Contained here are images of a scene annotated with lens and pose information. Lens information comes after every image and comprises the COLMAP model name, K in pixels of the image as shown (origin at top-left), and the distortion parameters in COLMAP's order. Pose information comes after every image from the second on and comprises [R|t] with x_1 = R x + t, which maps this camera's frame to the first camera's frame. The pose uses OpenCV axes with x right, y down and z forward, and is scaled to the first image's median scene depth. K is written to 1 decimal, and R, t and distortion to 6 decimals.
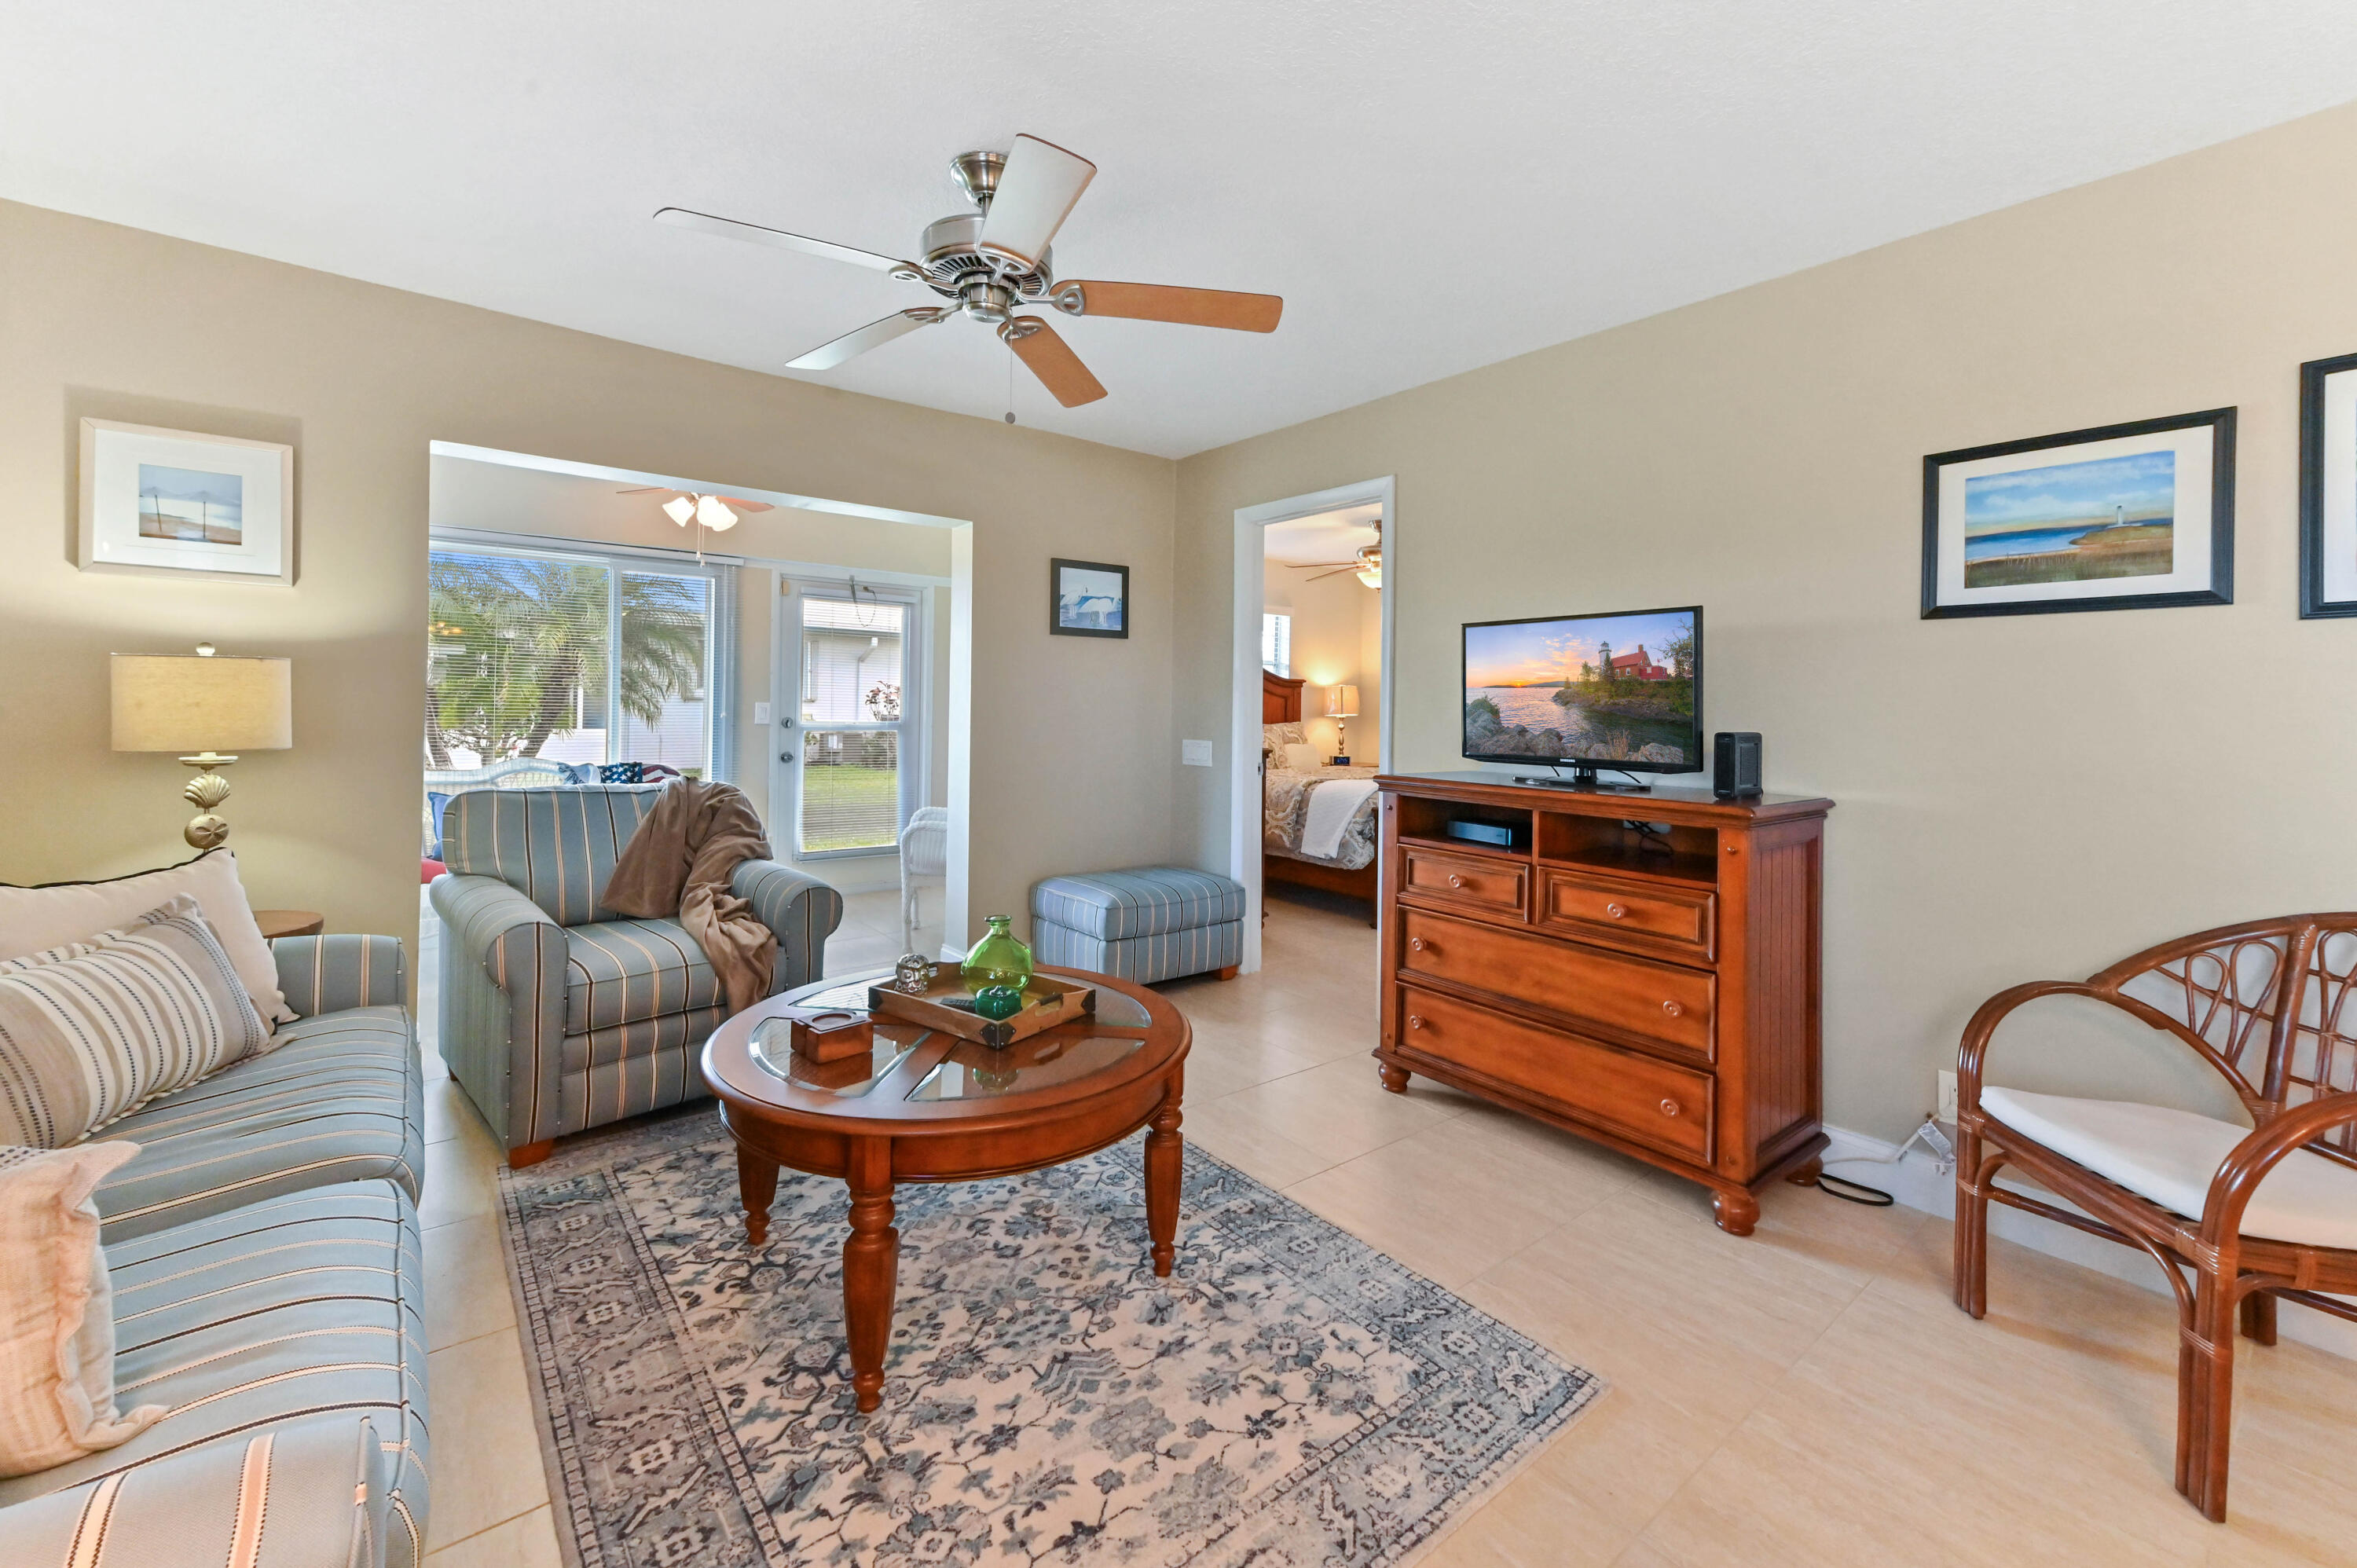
lens RADIAL K [[947.0, 0, 1177.4], [0, 947.0, 706.7], [0, 0, 1]] dist [0.010980, -0.000247]
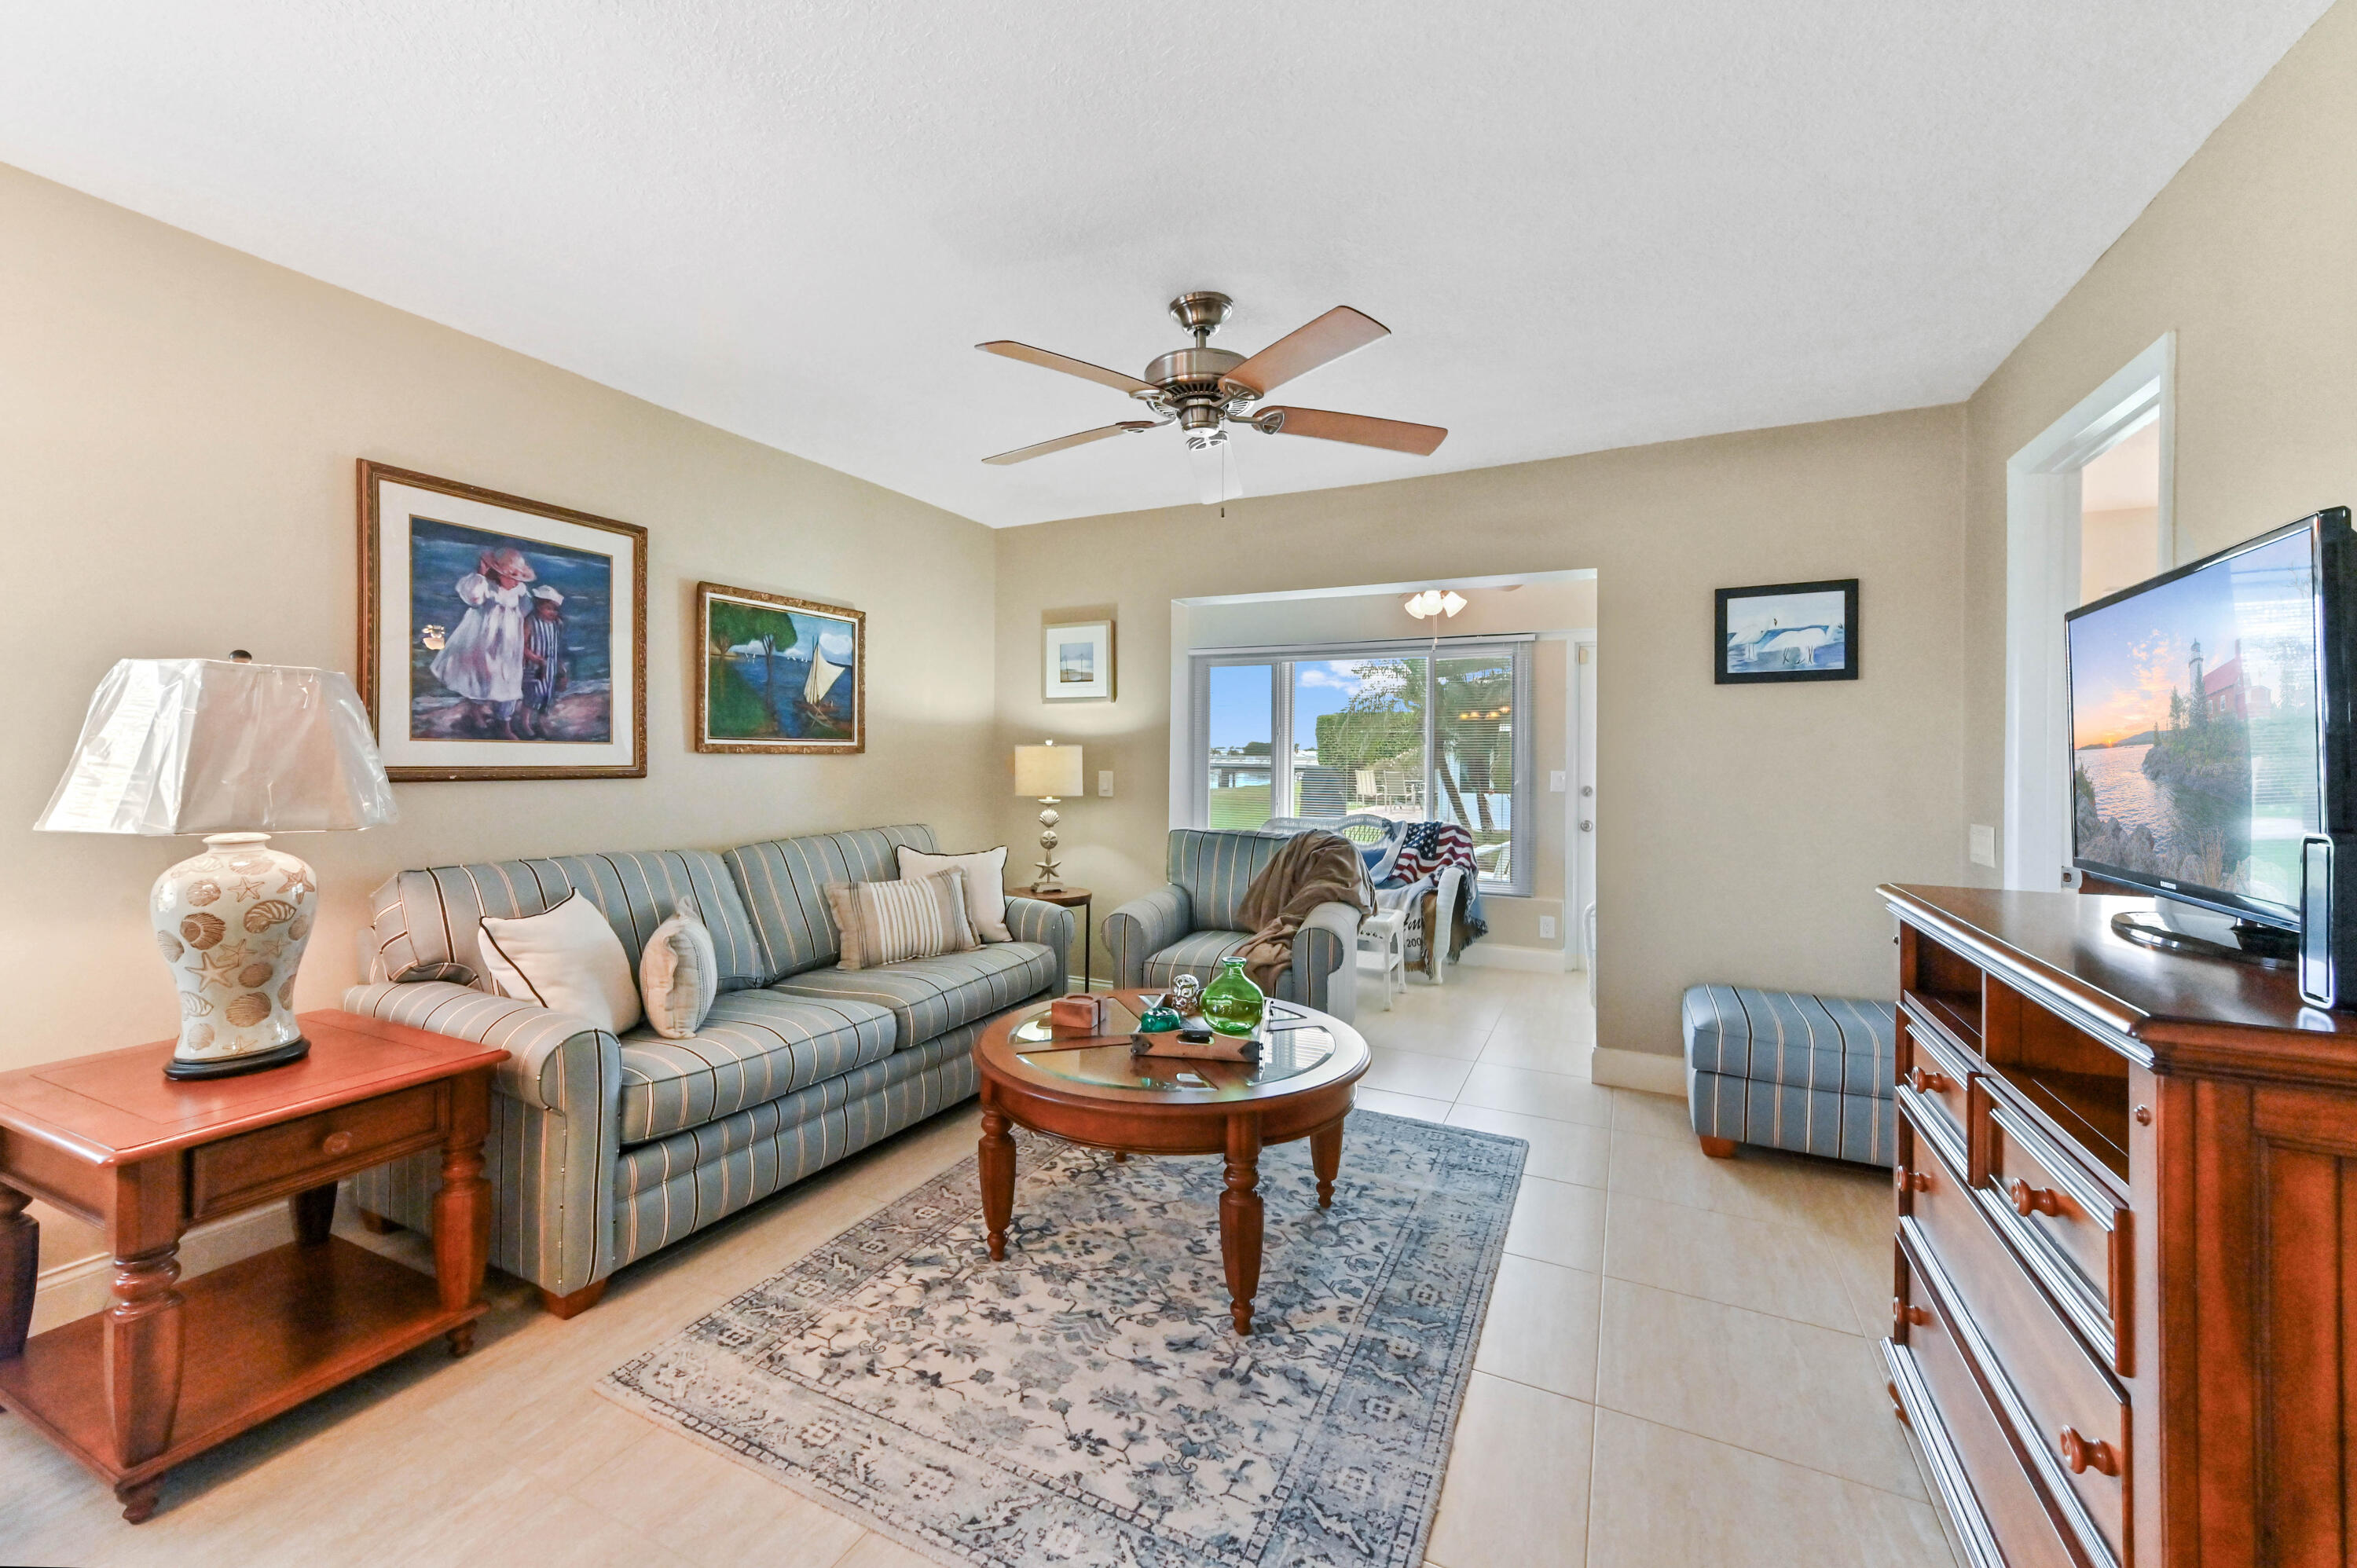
lens RADIAL K [[945.1, 0, 1163.7], [0, 945.1, 759.5], [0, 0, 1]] dist [0.017207, 0.000209]
pose [[0.429024, -0.008622, -0.903252, 0.882909], [0.001761, 0.999961, -0.008709, -0.011135], [0.903291, 0.002146, 0.429022, 0.484629]]
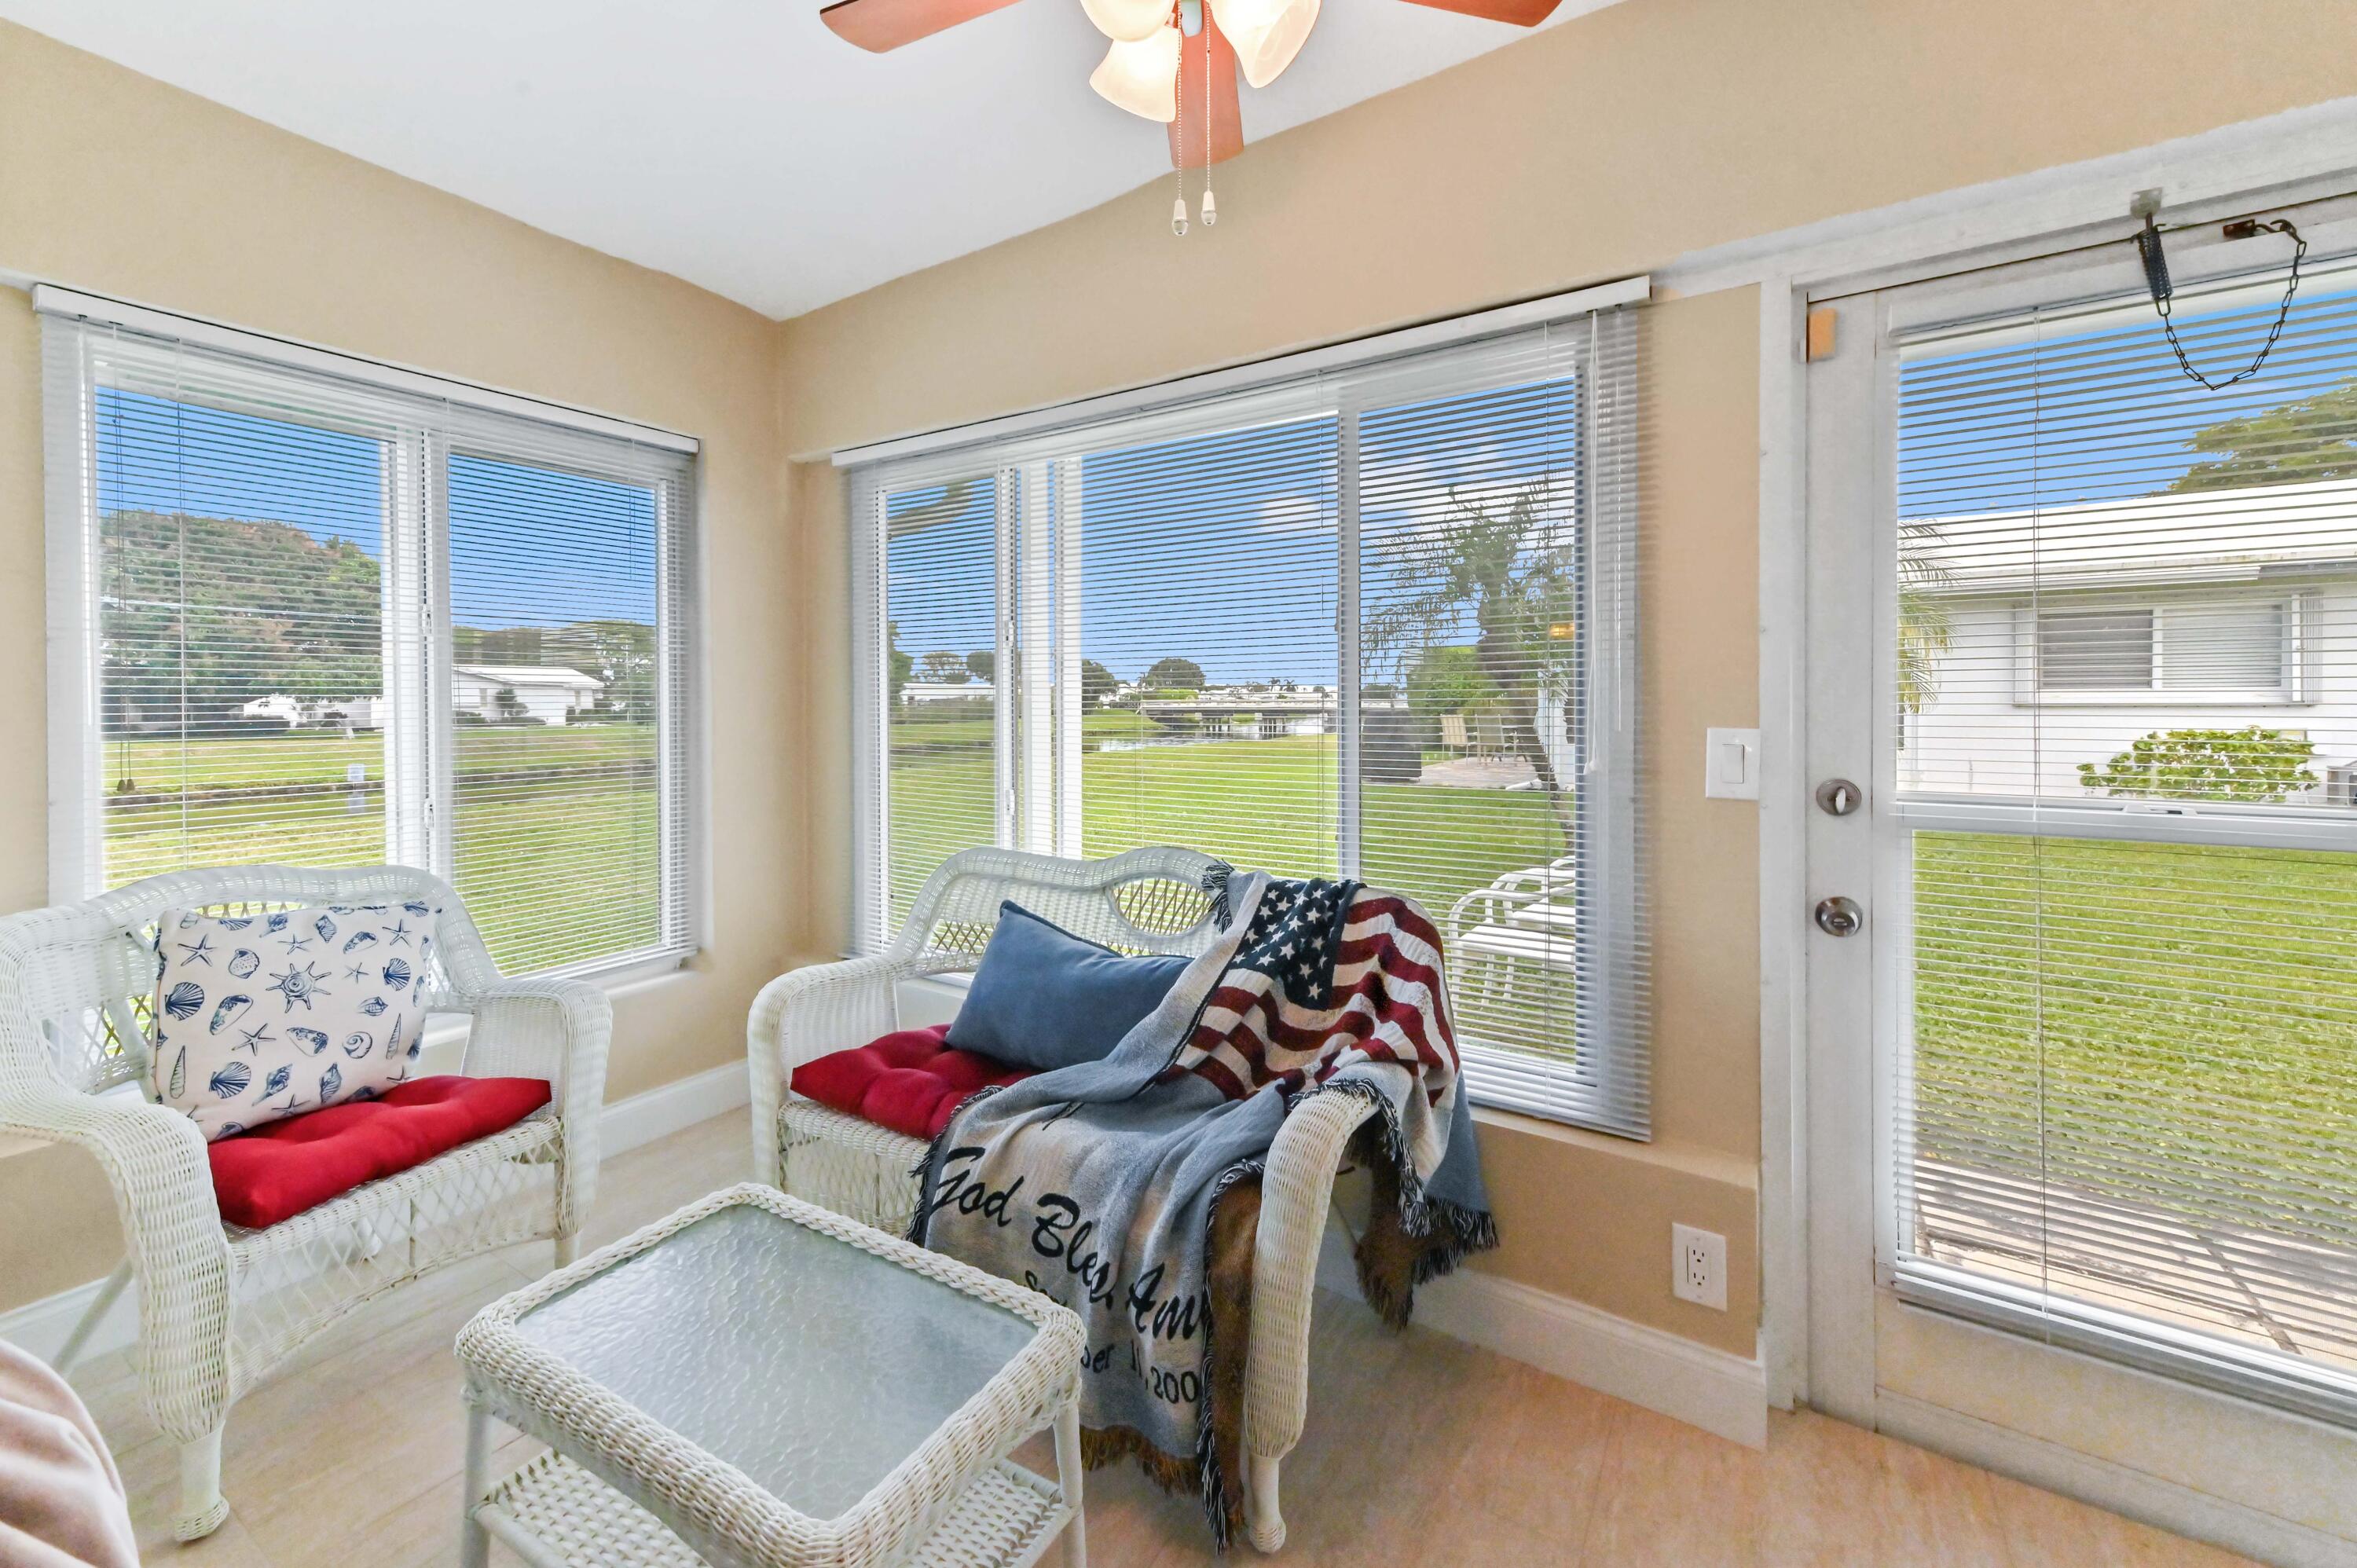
lens RADIAL K [[947.0, 0, 1177.4], [0, 947.0, 706.7], [0, 0, 1]] dist [0.010980, -0.000247]
pose [[0.333620, -0.011668, -0.942635, -0.524655], [0.011359, 0.999901, -0.008356, -0.017000], [0.942639, -0.007920, 0.333720, 2.004492]]
